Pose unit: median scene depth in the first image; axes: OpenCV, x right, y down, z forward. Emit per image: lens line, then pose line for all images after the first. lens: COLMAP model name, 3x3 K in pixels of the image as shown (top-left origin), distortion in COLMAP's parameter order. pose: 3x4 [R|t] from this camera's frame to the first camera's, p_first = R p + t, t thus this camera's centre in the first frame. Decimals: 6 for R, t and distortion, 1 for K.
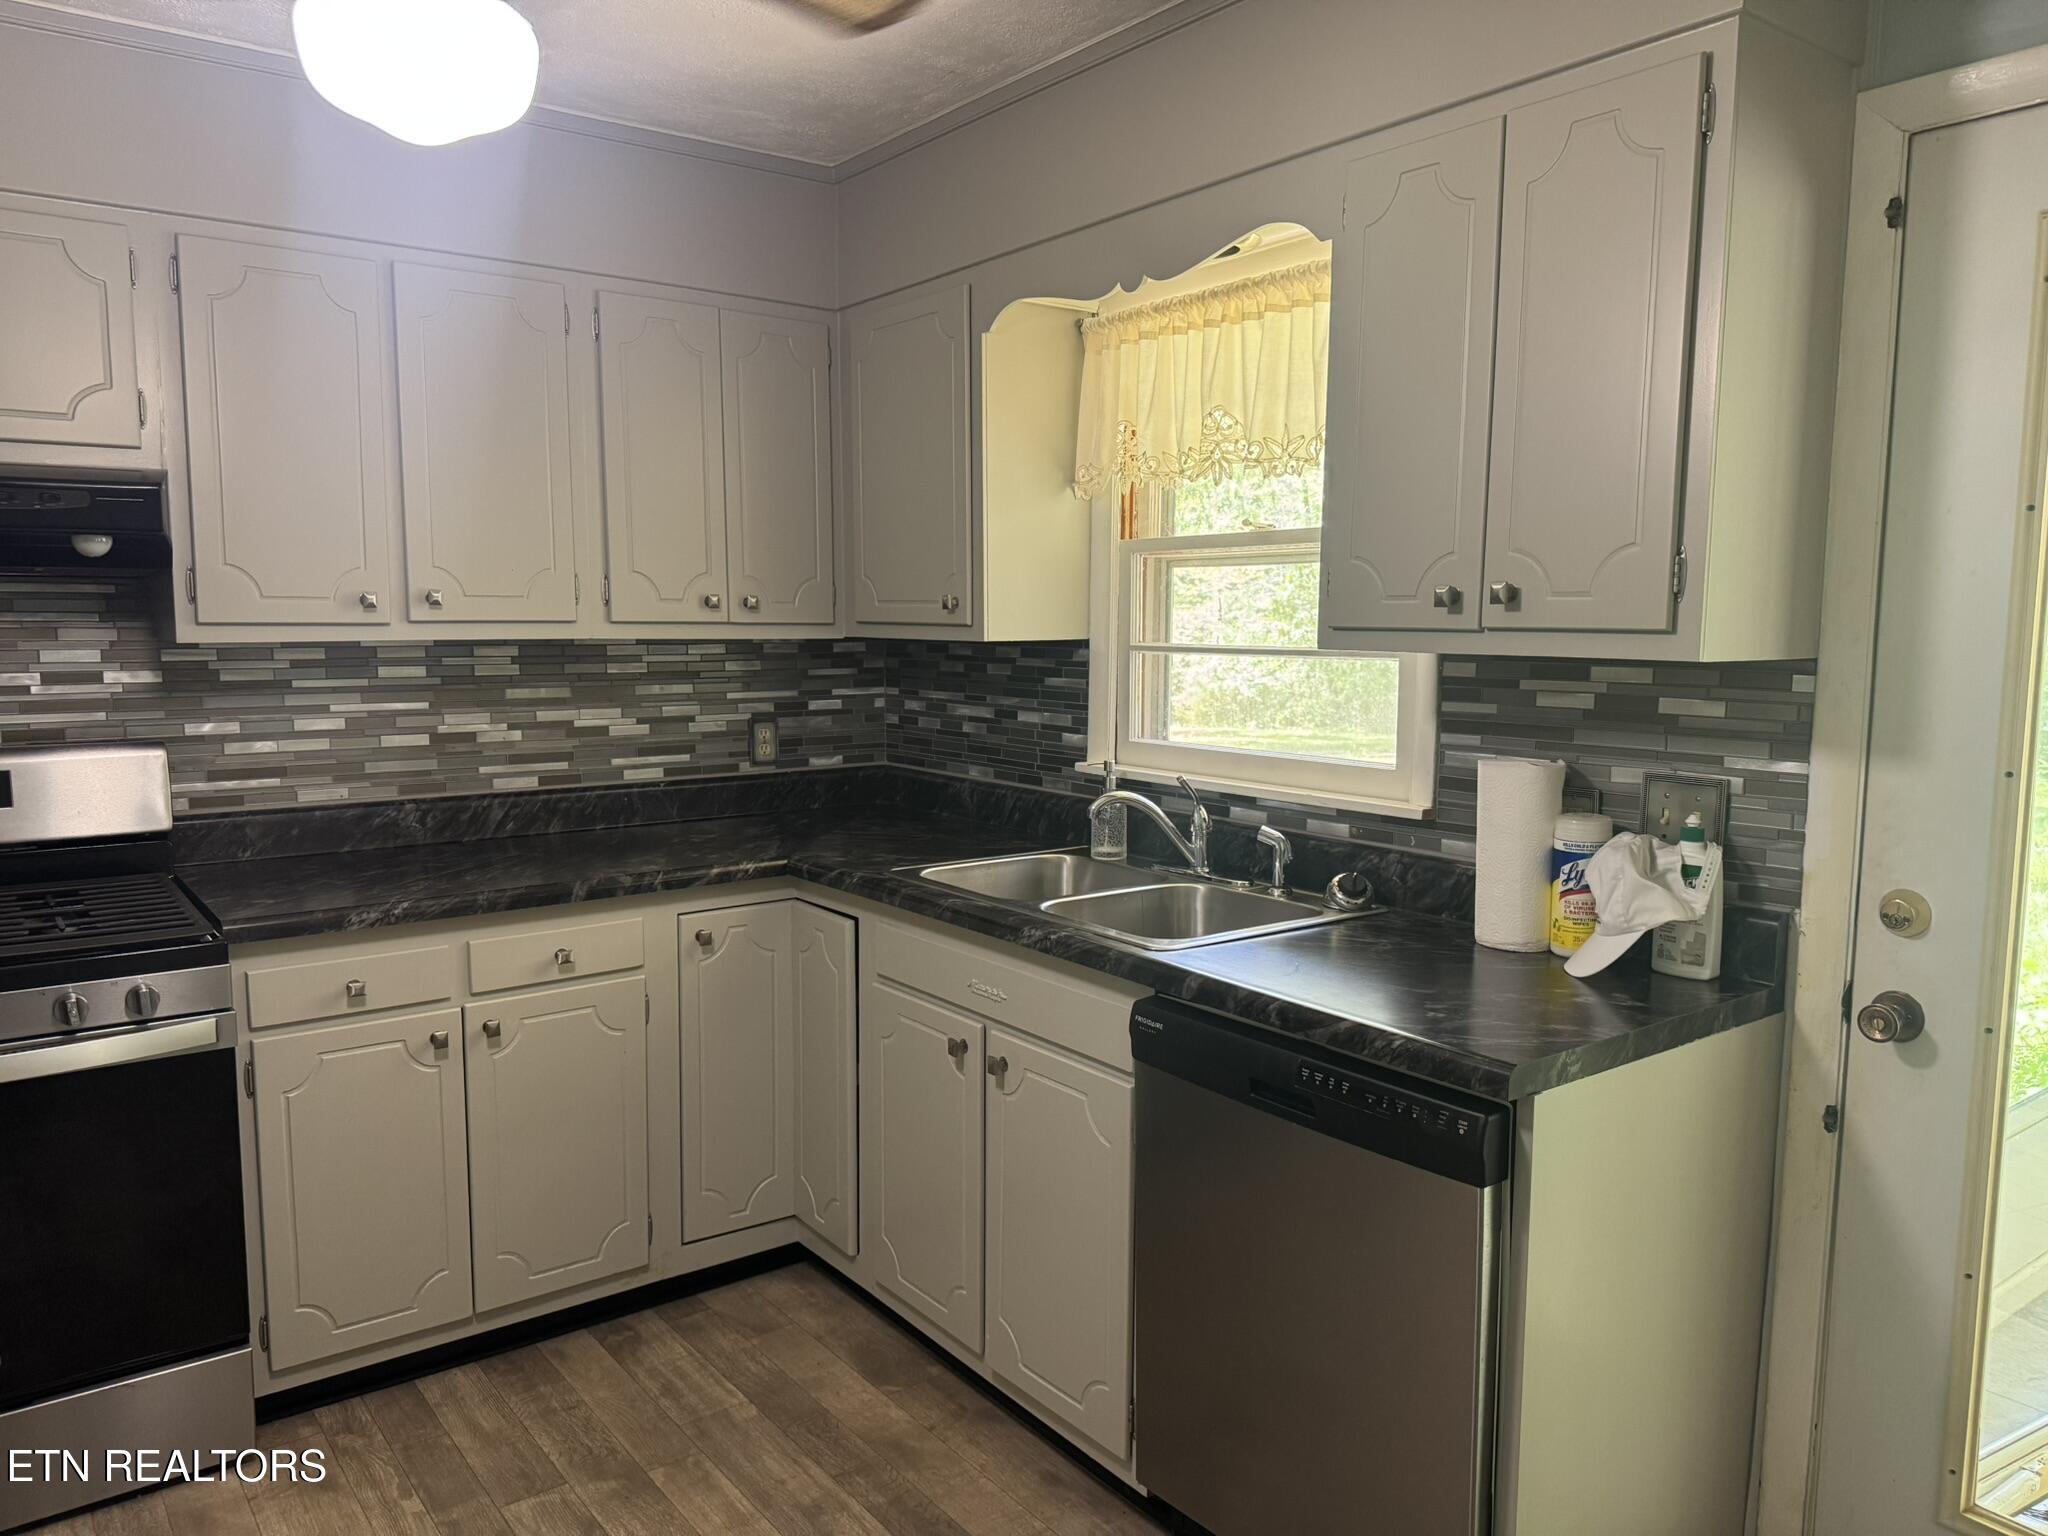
lens RADIAL K [[1424.7, 0, 1028.1], [0, 1424.7, 773.3], [0, 0, 1]] dist [0.177467, -0.337968]
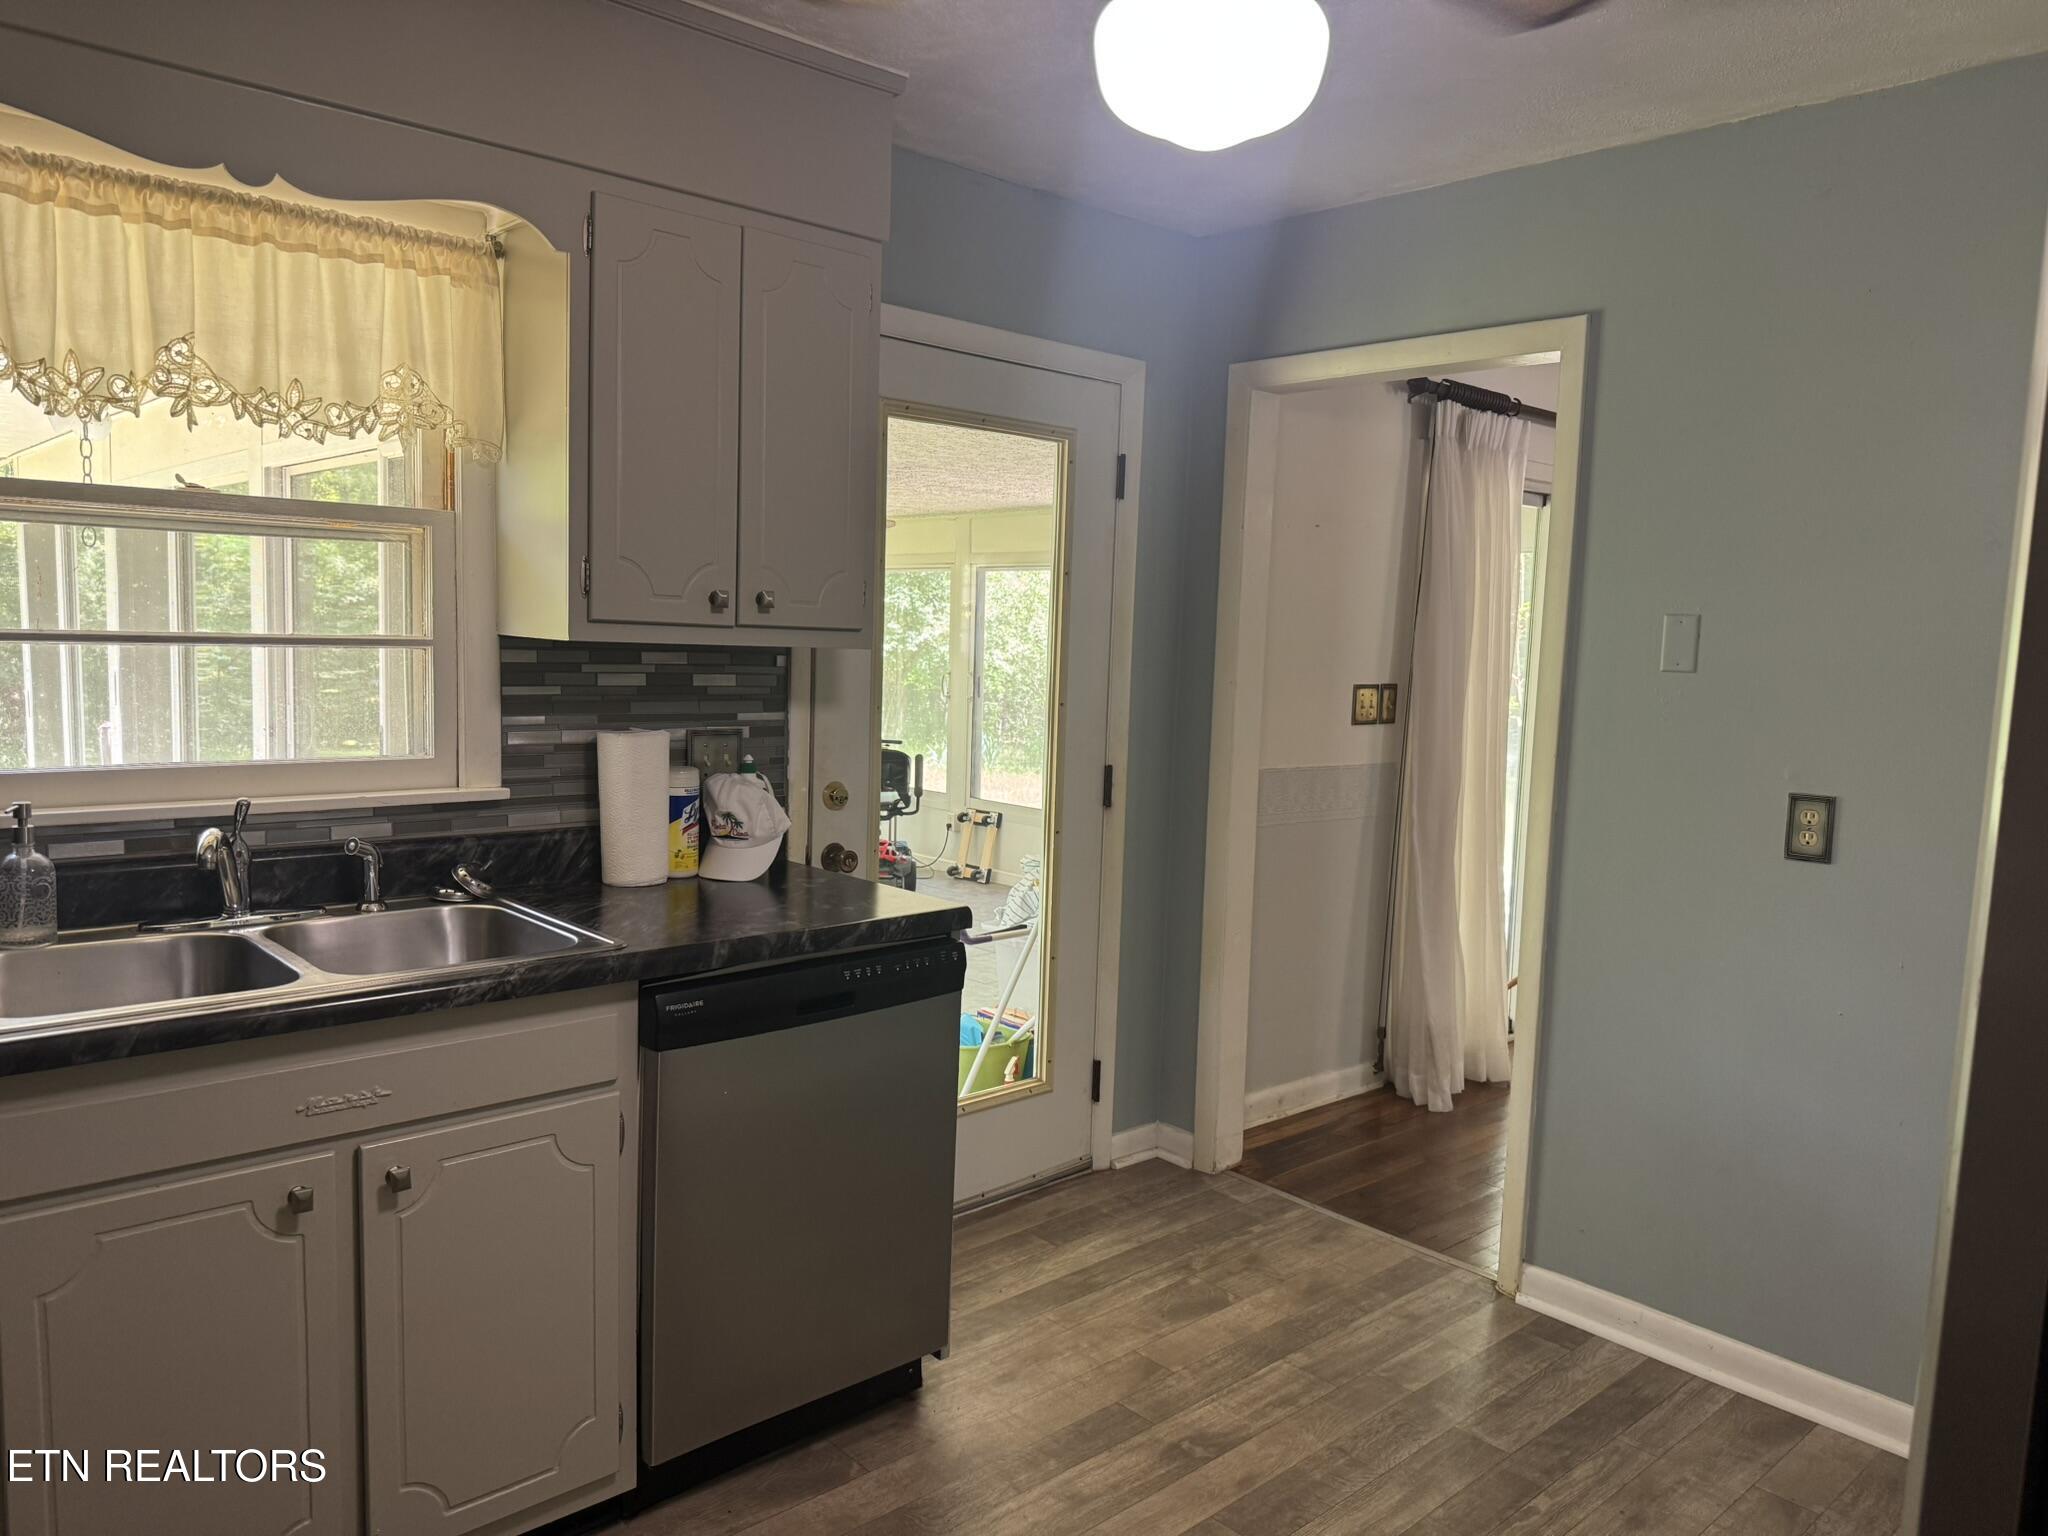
lens RADIAL K [[1449.4, 0, 1034.5], [0, 1449.4, 779.3], [0, 0, 1]] dist [0.061586, -0.068565]
pose [[-0.088264, -0.112217, 0.989756, -0.662555], [0.076568, 0.989930, 0.119064, -0.064685], [-0.993150, 0.086293, -0.078783, 0.562607]]
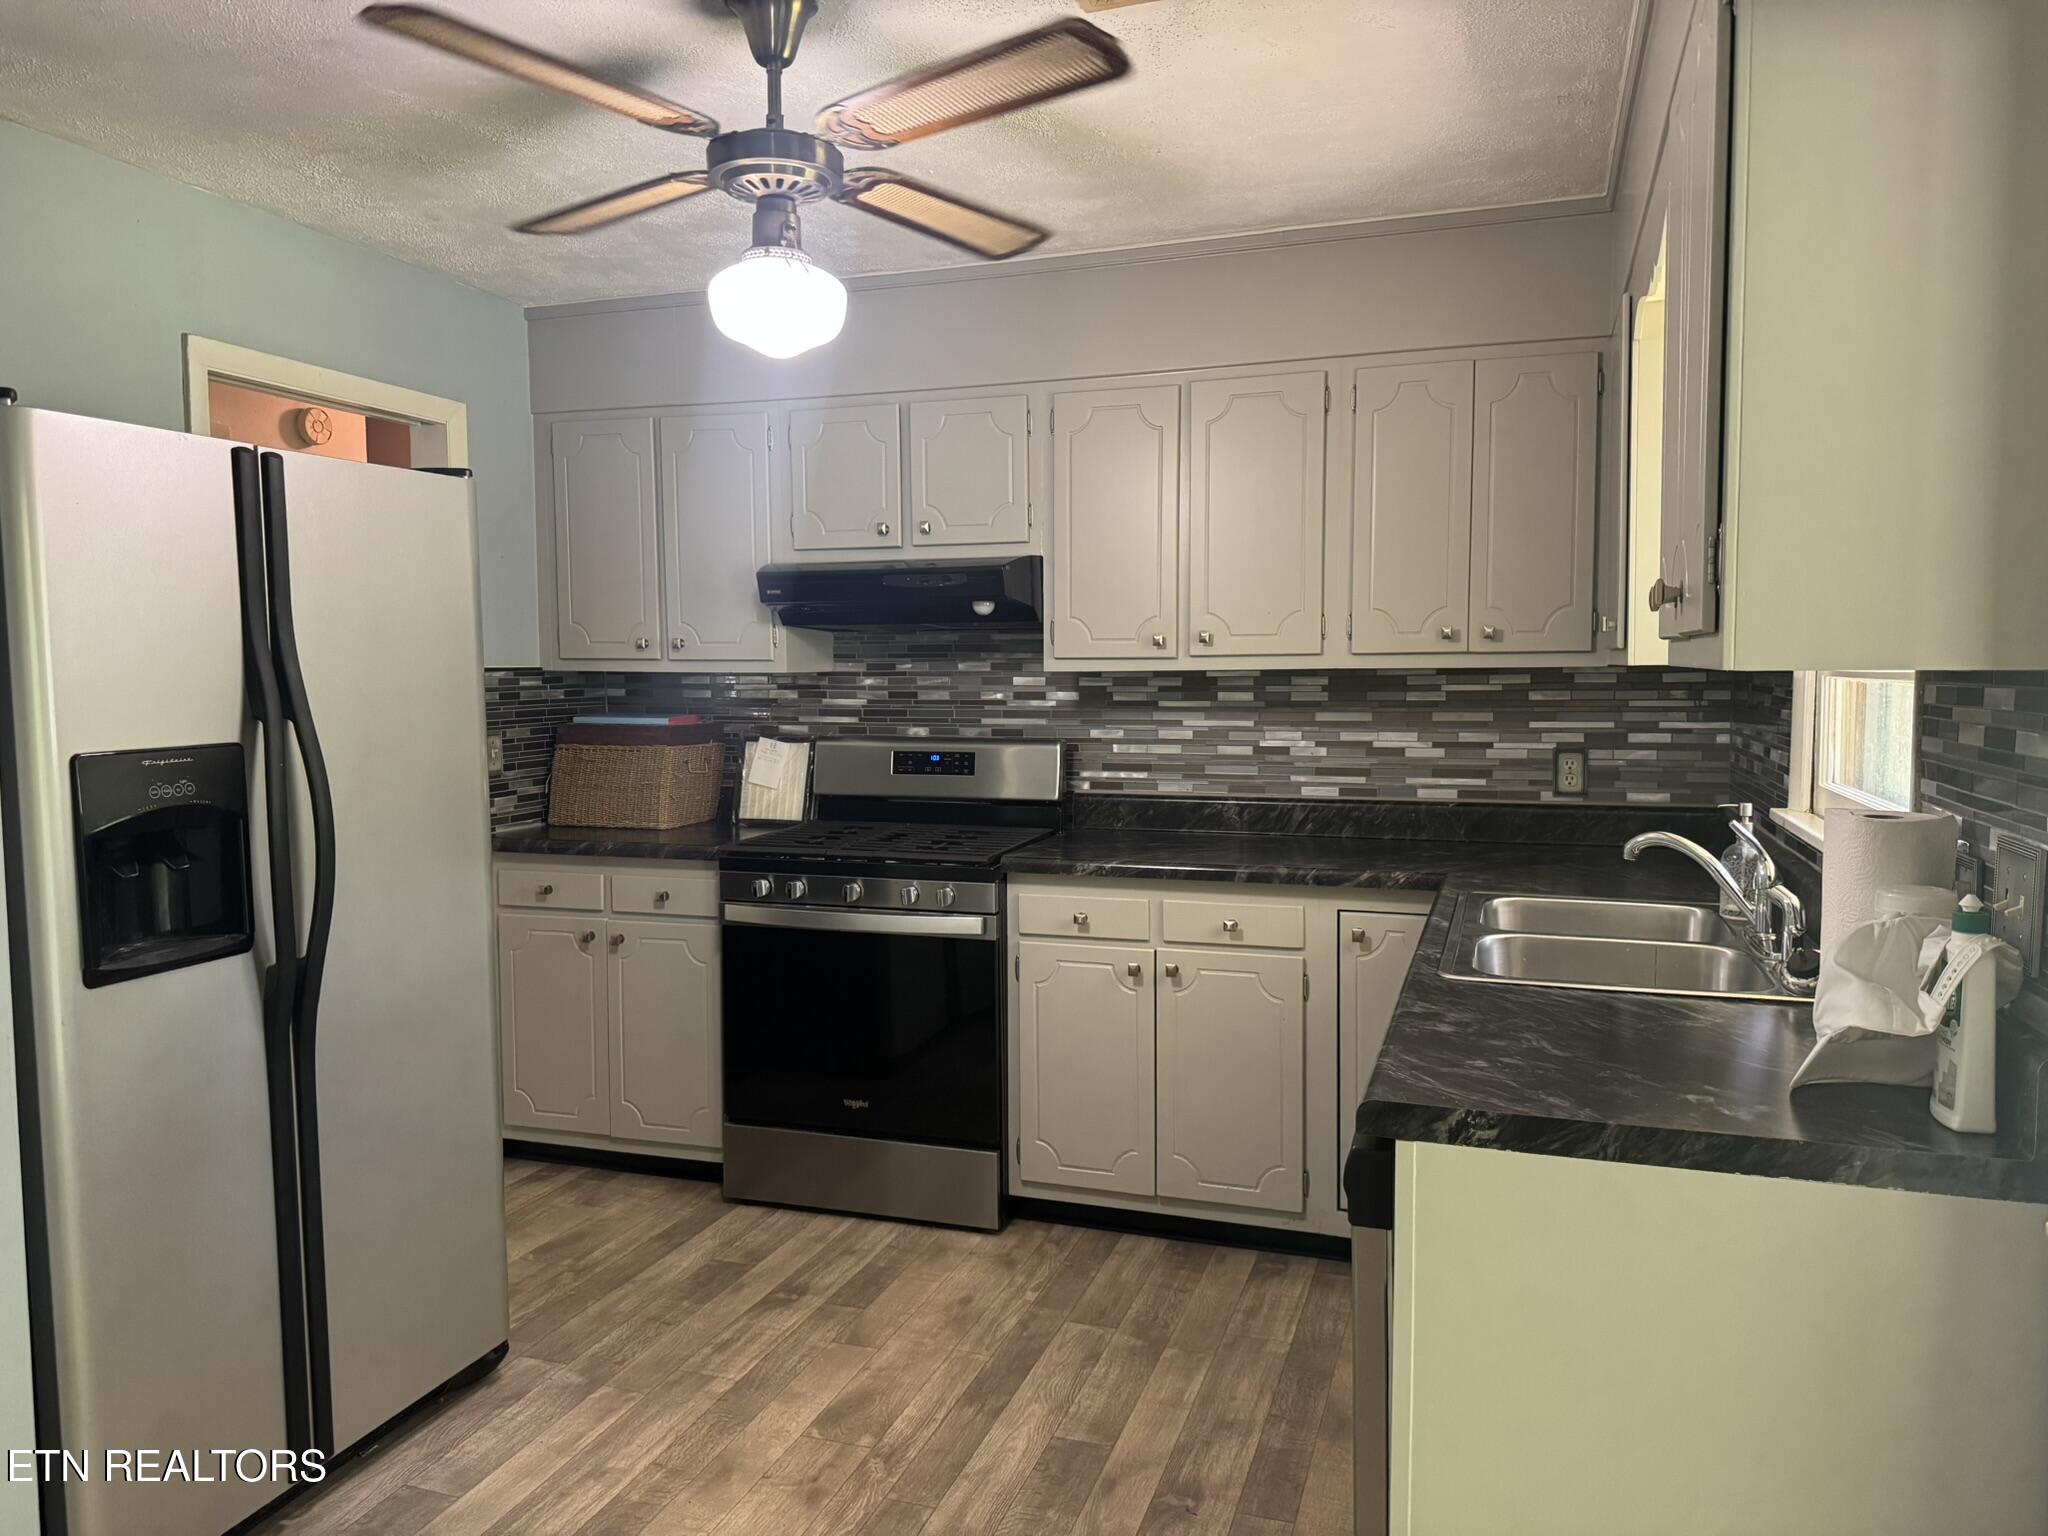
lens RADIAL K [[1433.0, 0, 1030.8], [0, 1433.0, 771.1], [0, 0, 1]] dist [0.178977, -0.377832]
pose [[0.559527, 0.053205, -0.827103, 0.529628], [-0.084588, 0.996392, 0.006872, 0.001894], [0.824484, 0.066118, 0.562009, 0.154188]]
